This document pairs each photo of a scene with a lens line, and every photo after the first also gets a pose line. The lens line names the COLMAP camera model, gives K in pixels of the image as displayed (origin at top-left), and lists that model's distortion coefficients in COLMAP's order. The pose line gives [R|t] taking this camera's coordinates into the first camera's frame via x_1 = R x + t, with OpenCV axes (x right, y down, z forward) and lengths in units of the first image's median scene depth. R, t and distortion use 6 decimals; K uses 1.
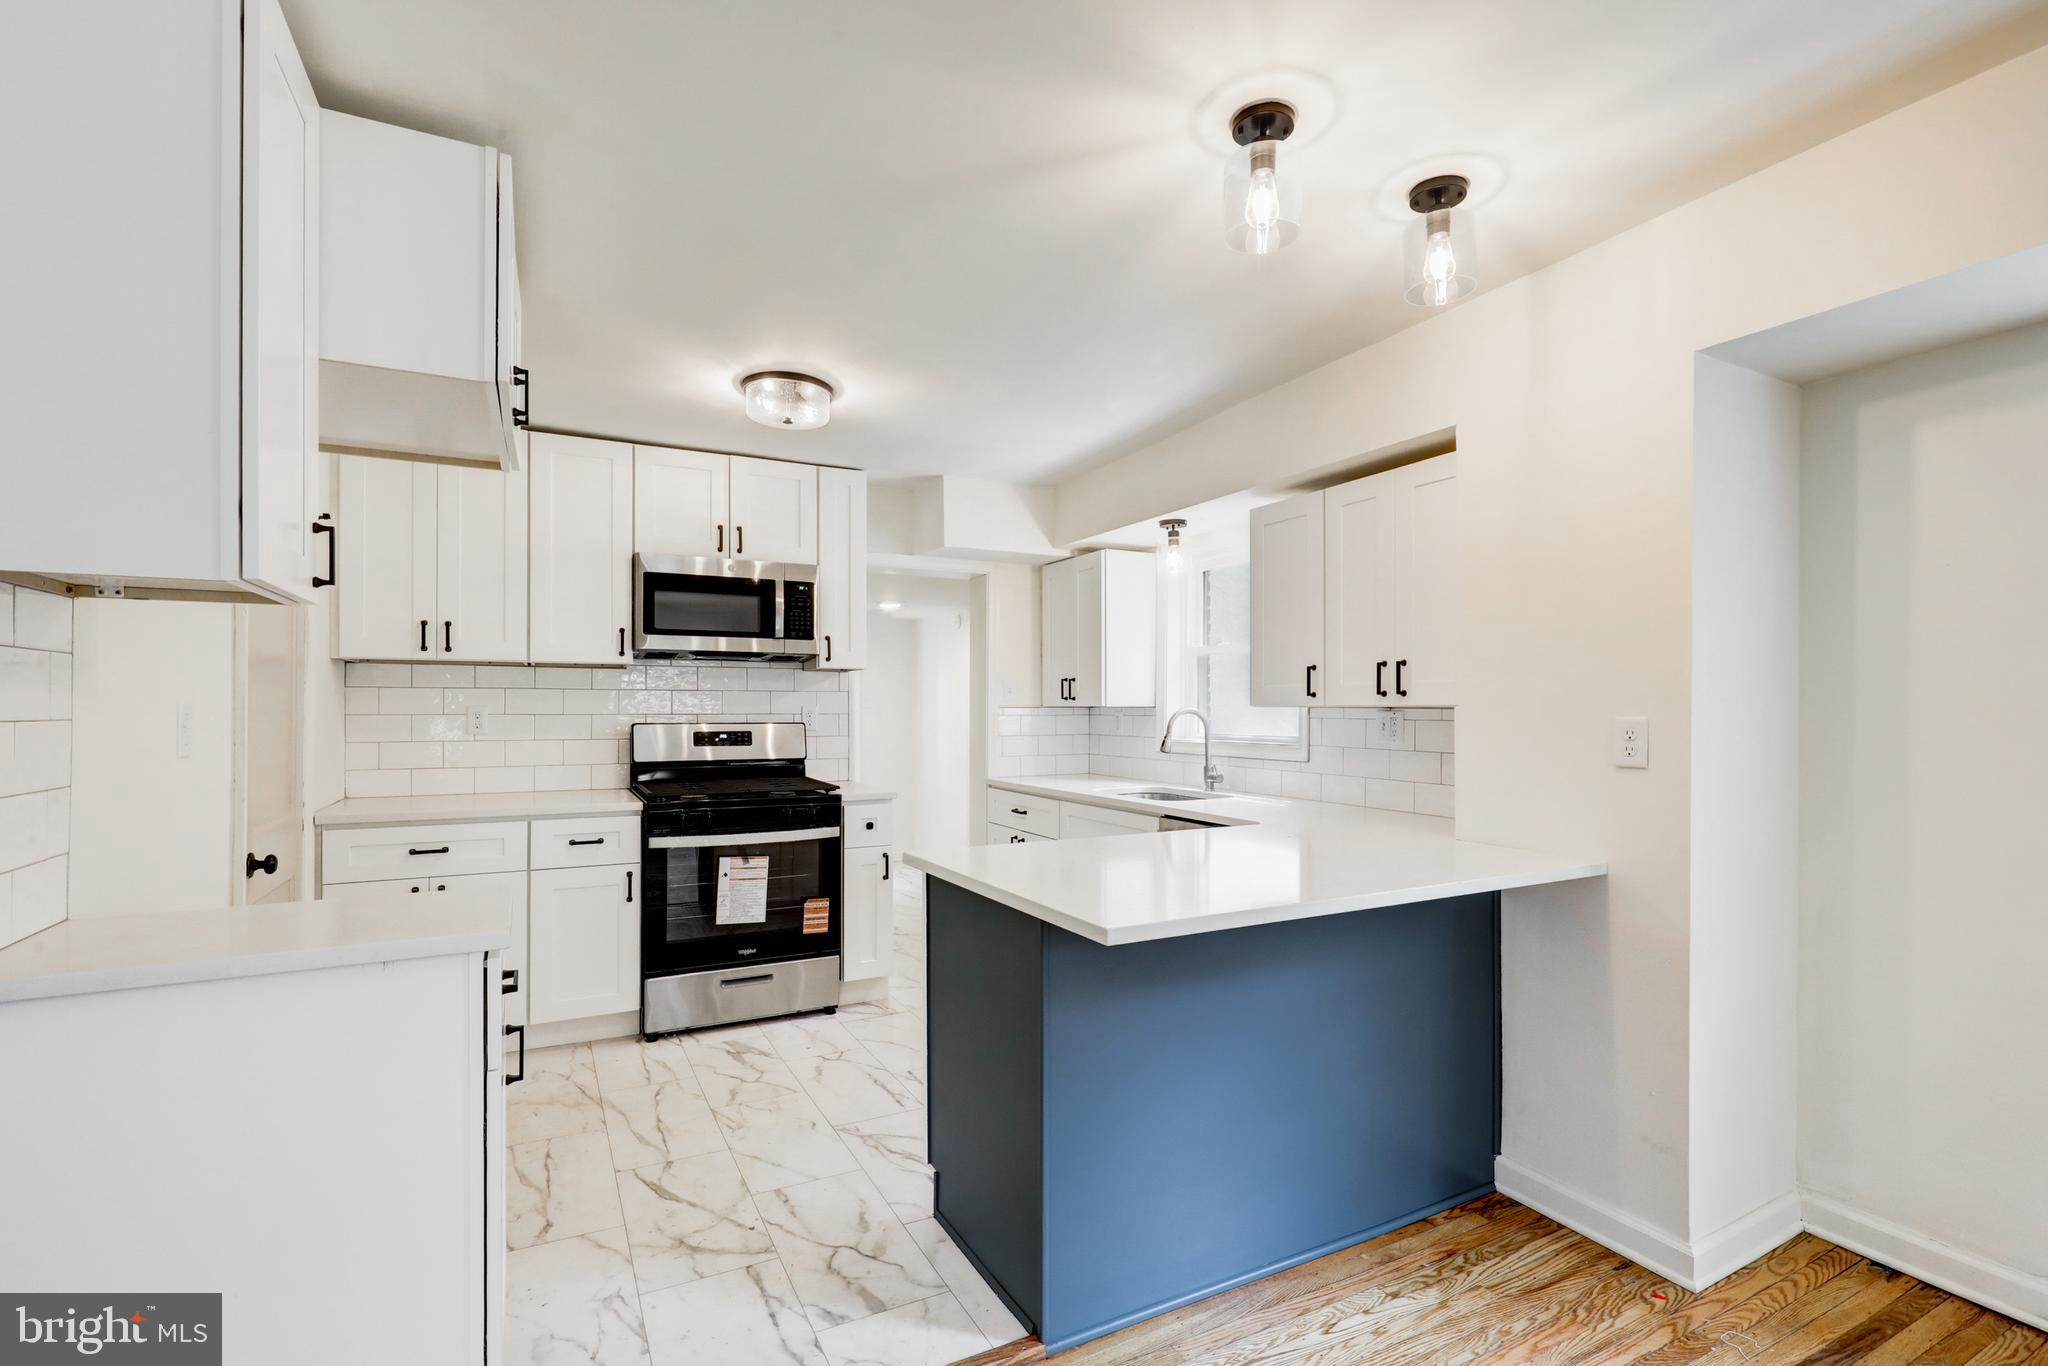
lens RADIAL K [[929.5, 0, 1030.9], [0, 929.5, 706.3], [0, 0, 1]] dist [0.000476, -0.000379]
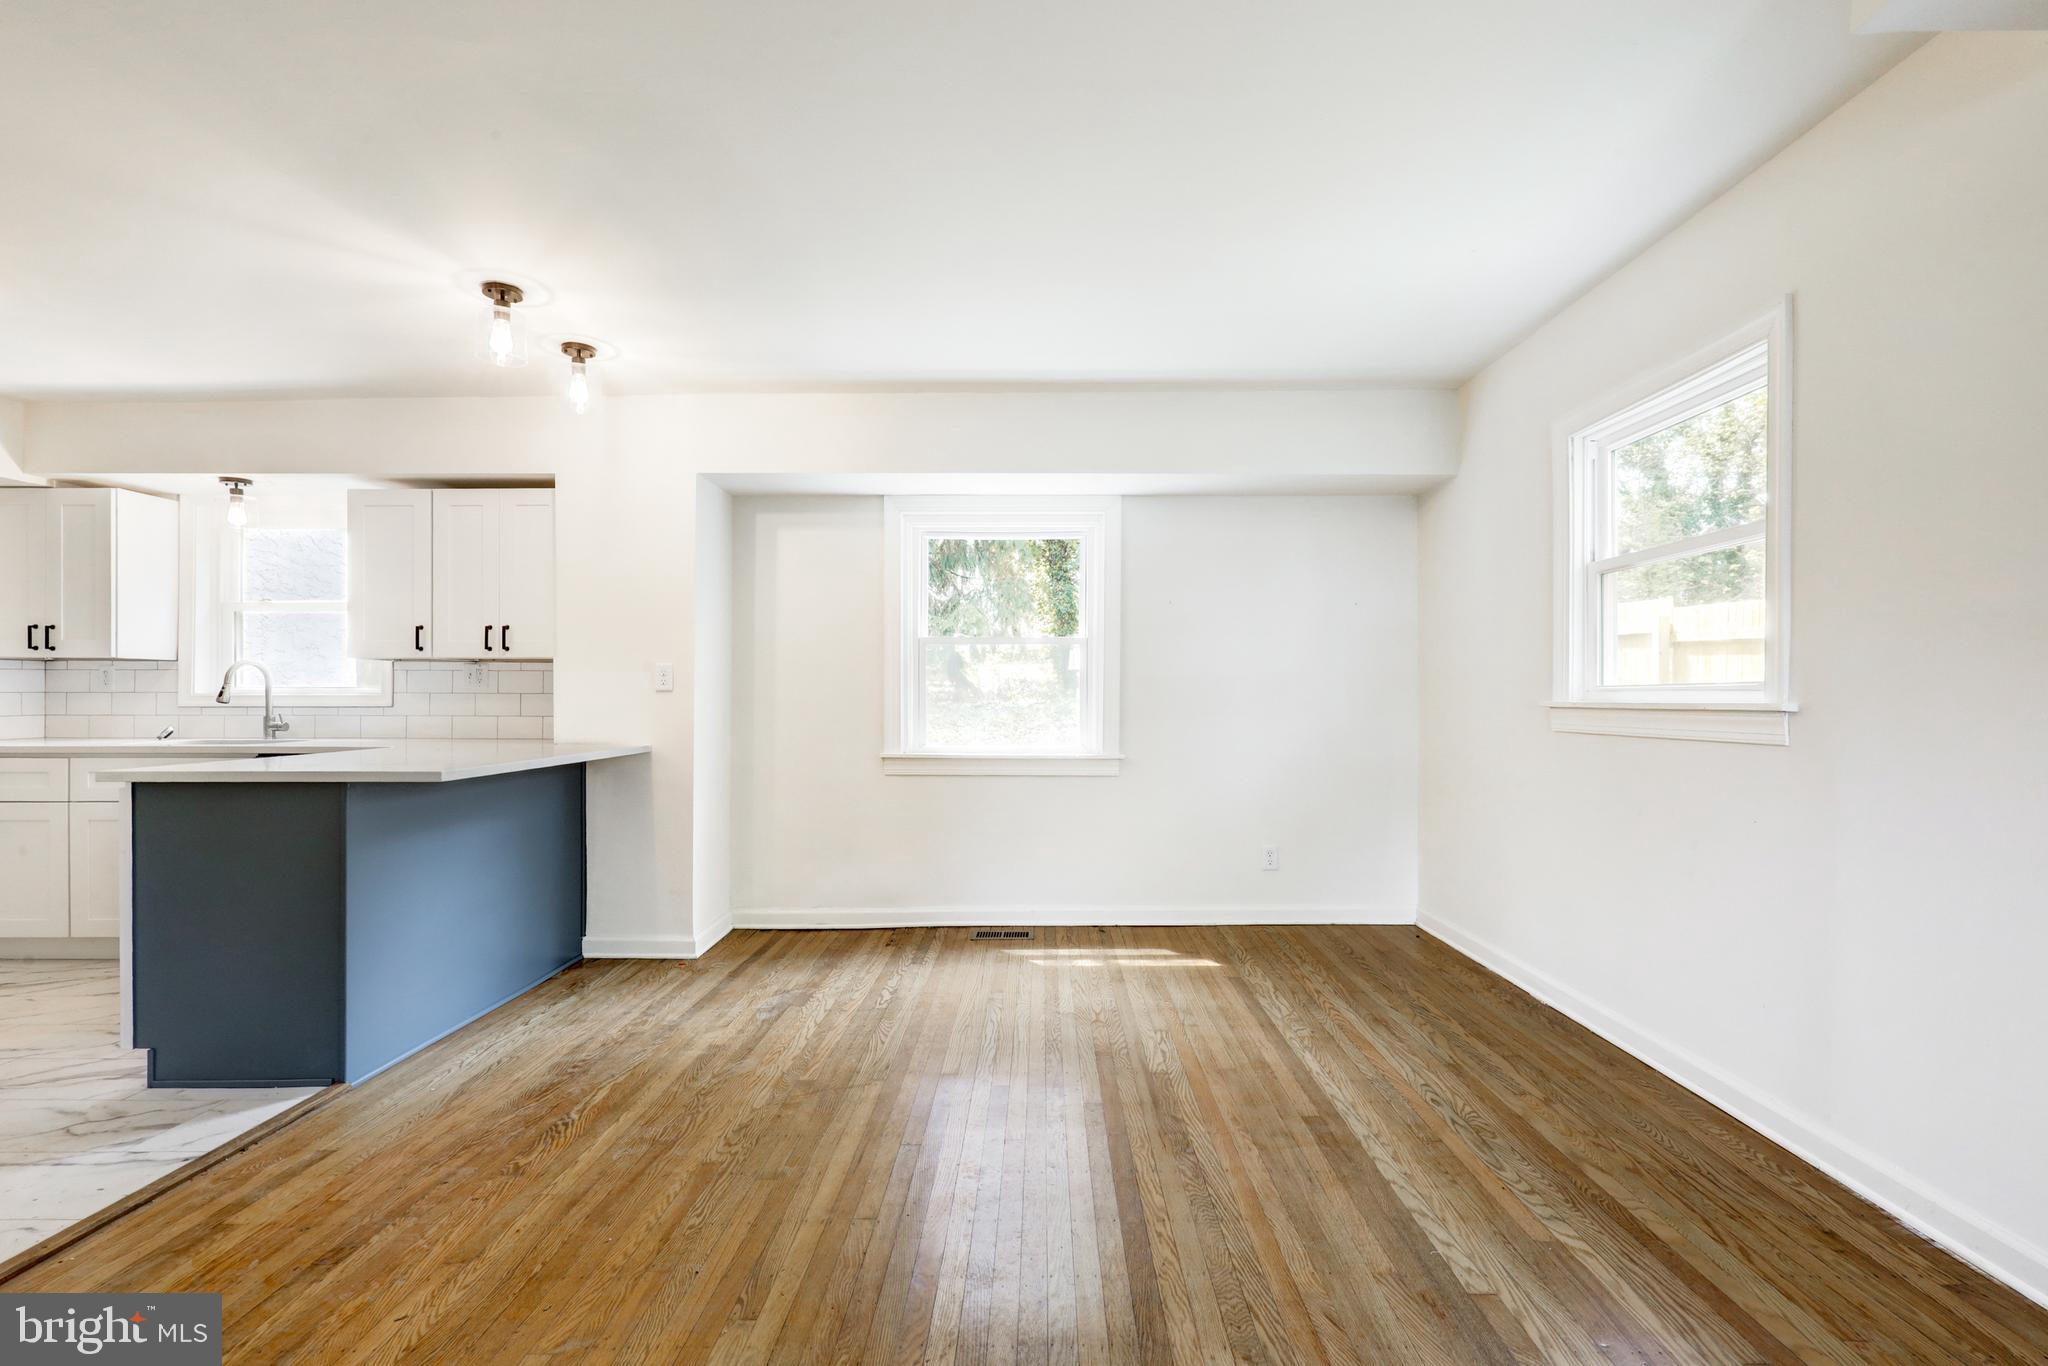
lens RADIAL K [[942.2, 0, 1035.1], [0, 942.2, 689.2], [0, 0, 1]] dist [-0.000233, 0.000551]
pose [[0.474002, 0.006887, 0.880497, -0.364447], [-0.002043, 0.999975, -0.006721, 0.041919], [-0.880521, 0.001387, 0.474004, -0.295747]]
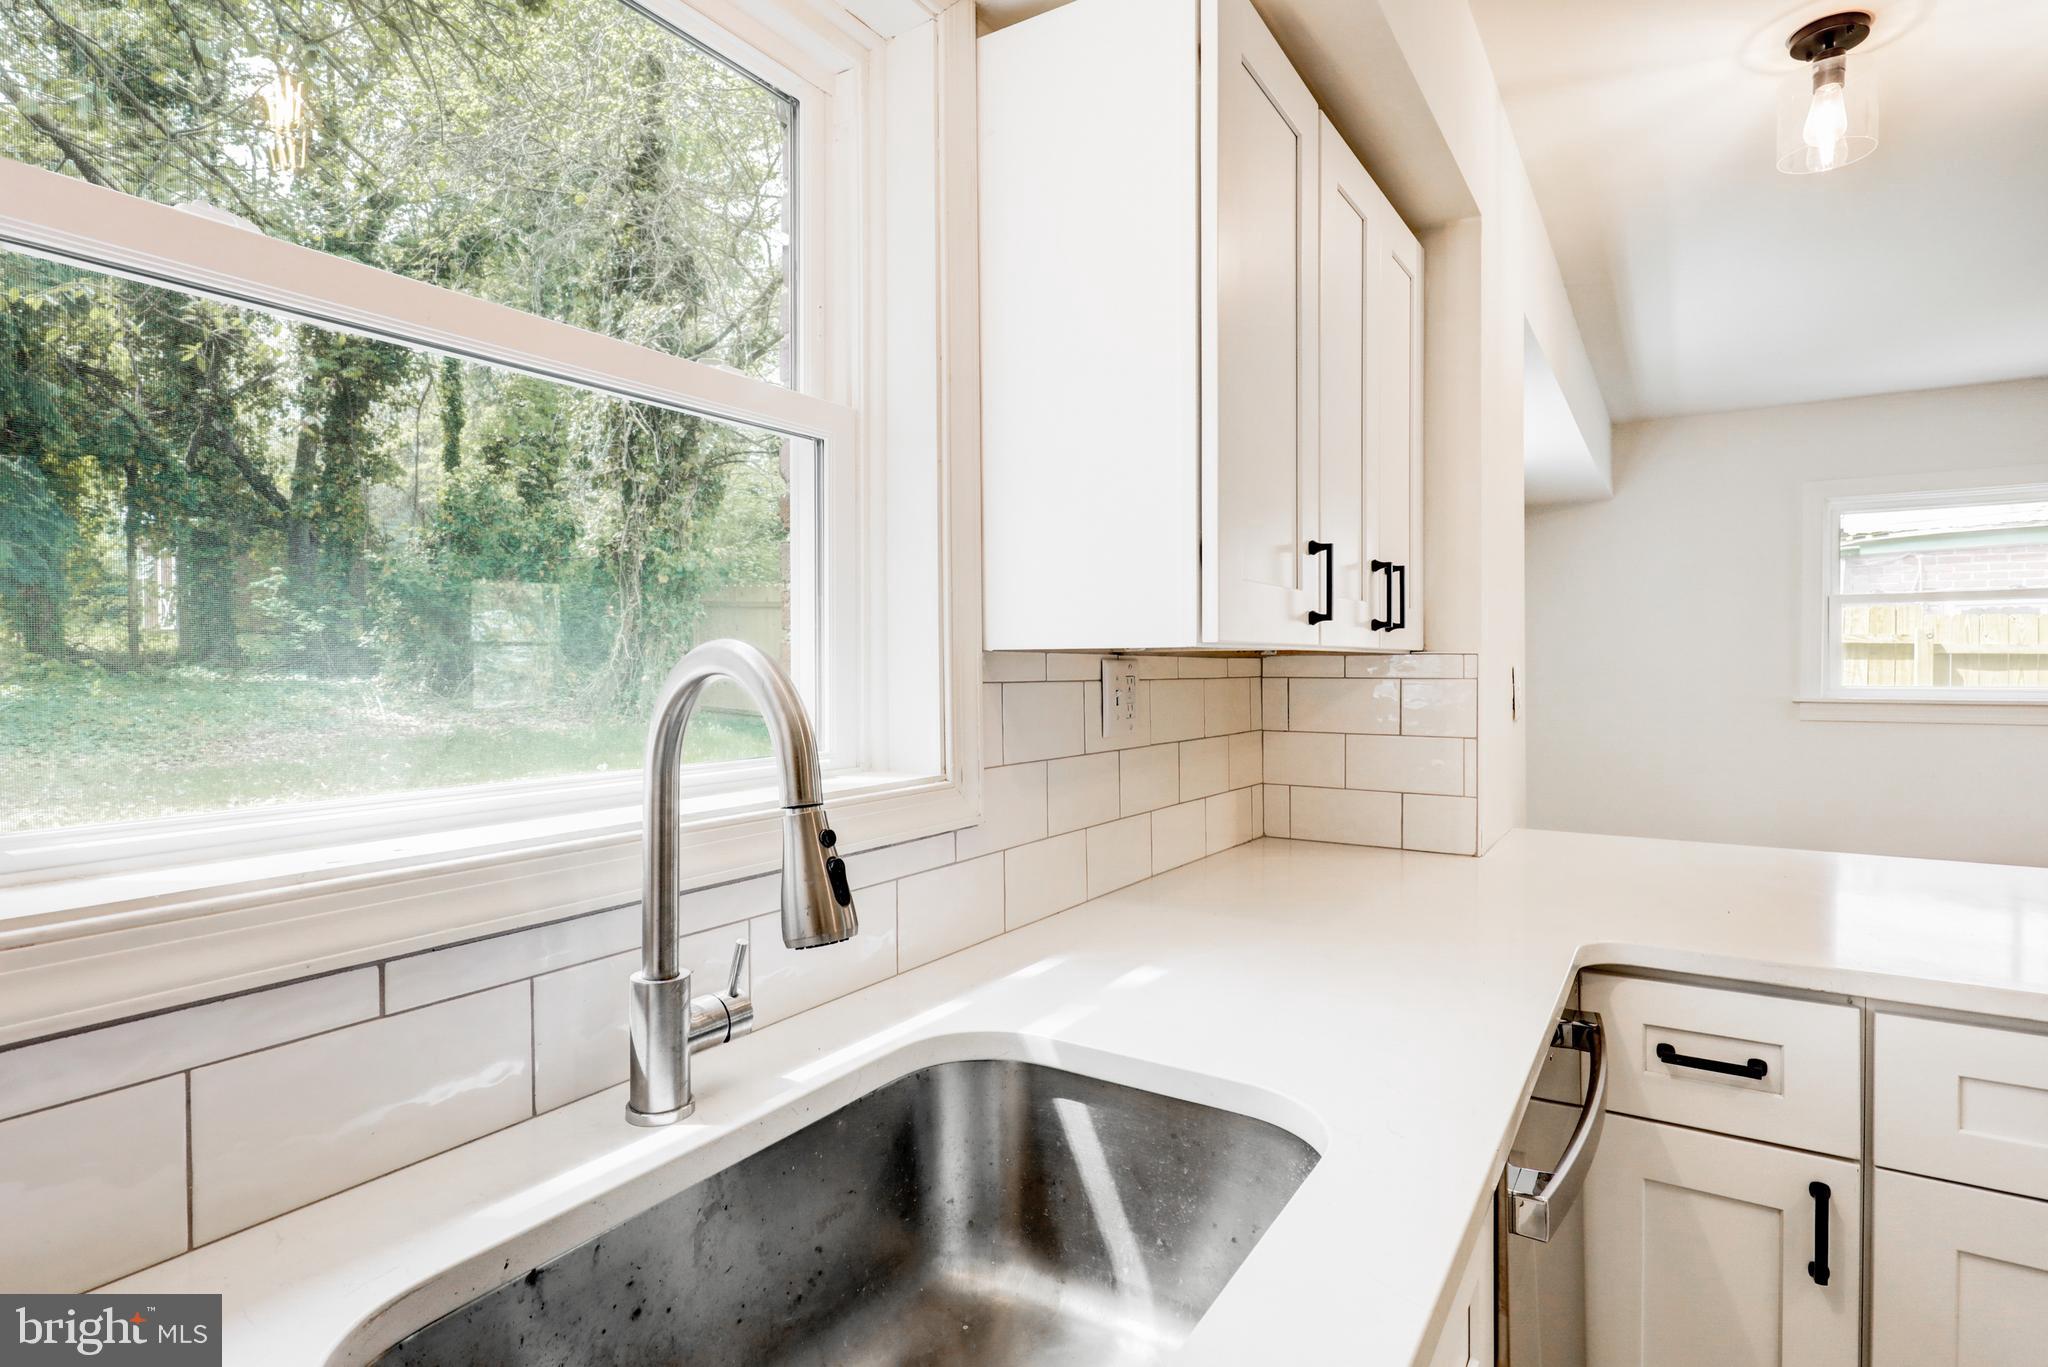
lens RADIAL K [[1056.7, 0, 1020.1], [0, 1056.7, 667.0], [0, 0, 1]] dist [-0.002268, 0.000270]
pose [[-0.488960, -0.000962, 0.872306, -0.014968], [-0.002329, 0.999997, -0.000203, 0.007250], [-0.872303, -0.002131, -0.488961, 1.109843]]
